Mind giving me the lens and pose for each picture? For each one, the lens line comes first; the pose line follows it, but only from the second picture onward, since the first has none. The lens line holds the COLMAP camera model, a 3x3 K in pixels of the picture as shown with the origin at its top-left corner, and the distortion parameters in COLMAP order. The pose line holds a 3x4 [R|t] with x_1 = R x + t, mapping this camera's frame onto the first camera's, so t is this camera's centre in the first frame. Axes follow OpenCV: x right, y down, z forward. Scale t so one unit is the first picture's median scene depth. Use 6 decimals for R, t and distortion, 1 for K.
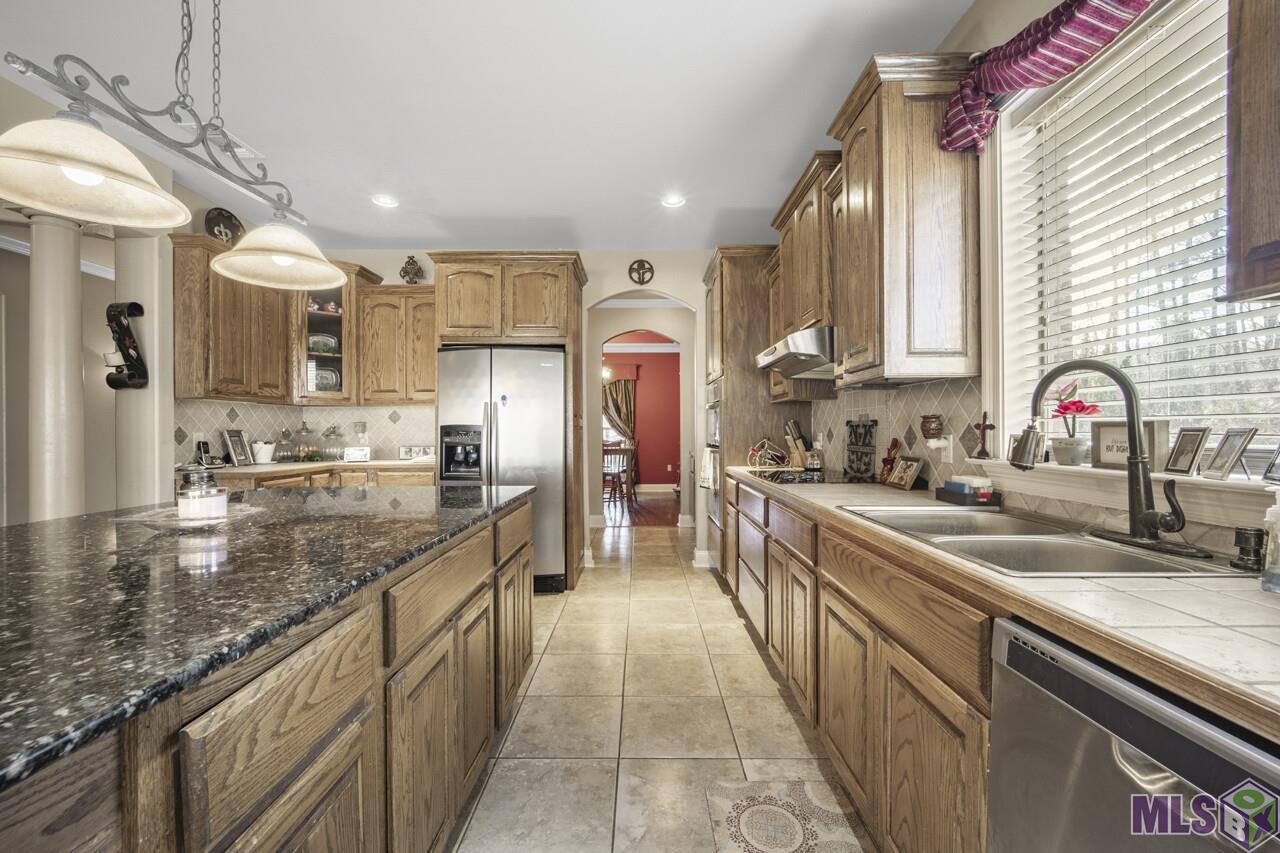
lens RADIAL K [[523.2, 0, 640.0], [0, 523.2, 426.5], [0, 0, 1]] dist [-0.001900, -0.000034]
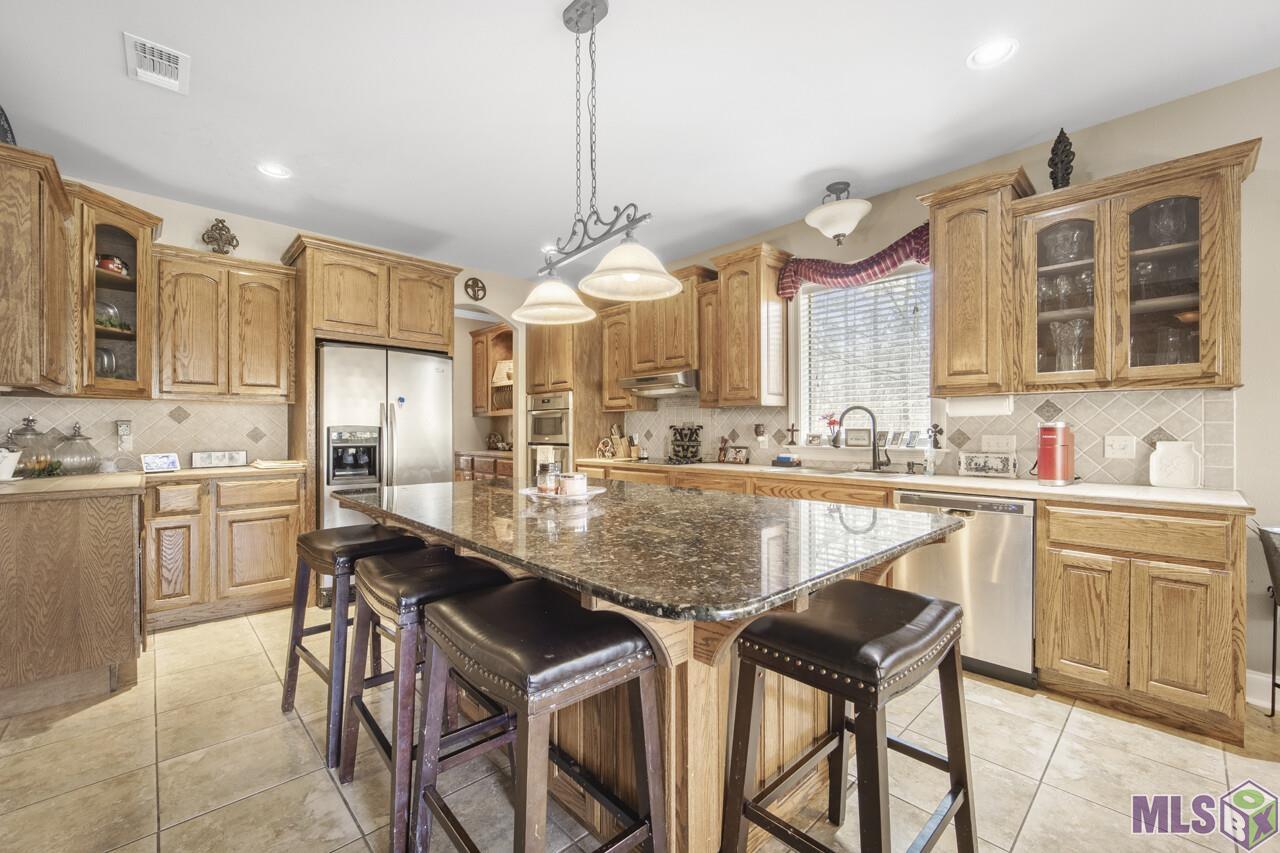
lens RADIAL K [[523.2, 0, 640.0], [0, 523.2, 426.5], [0, 0, 1]] dist [-0.001900, -0.000034]
pose [[0.721489, 0.006395, 0.692396, -0.627851], [-0.005902, 0.999978, -0.003087, -0.002539], [-0.692400, -0.001859, 0.721511, -0.054648]]
